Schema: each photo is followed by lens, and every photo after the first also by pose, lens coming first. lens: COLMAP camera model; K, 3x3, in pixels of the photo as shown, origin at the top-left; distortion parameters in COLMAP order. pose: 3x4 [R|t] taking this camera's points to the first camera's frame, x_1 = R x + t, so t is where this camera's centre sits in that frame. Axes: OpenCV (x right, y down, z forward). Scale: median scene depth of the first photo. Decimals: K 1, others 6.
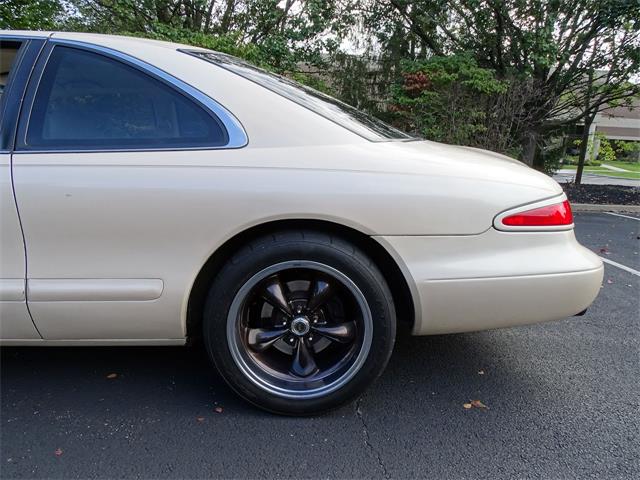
lens RADIAL K [[470.5, 0, 320.0], [0, 470.5, 240.0], [0, 0, 1]] dist [0.003136, -0.002547]
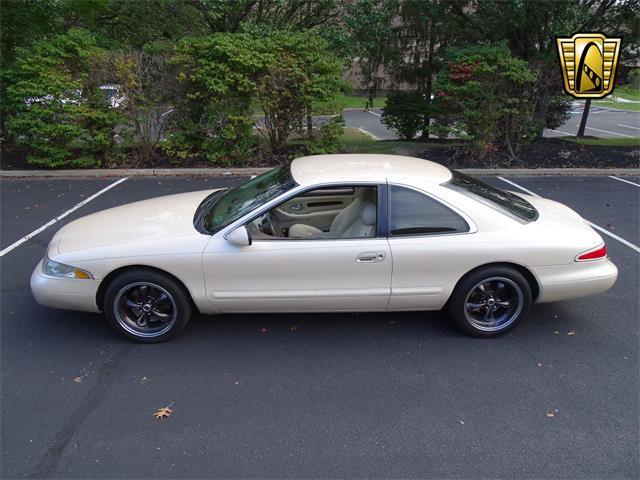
lens RADIAL K [[470.5, 0, 320.0], [0, 470.5, 240.0], [0, 0, 1]] dist [0.003136, -0.002547]
pose [[0.999737, -0.020352, 0.010564, -0.189891], [0.018533, 0.988452, 0.150399, -0.102954], [-0.013503, -0.150163, 0.988569, -0.267291]]
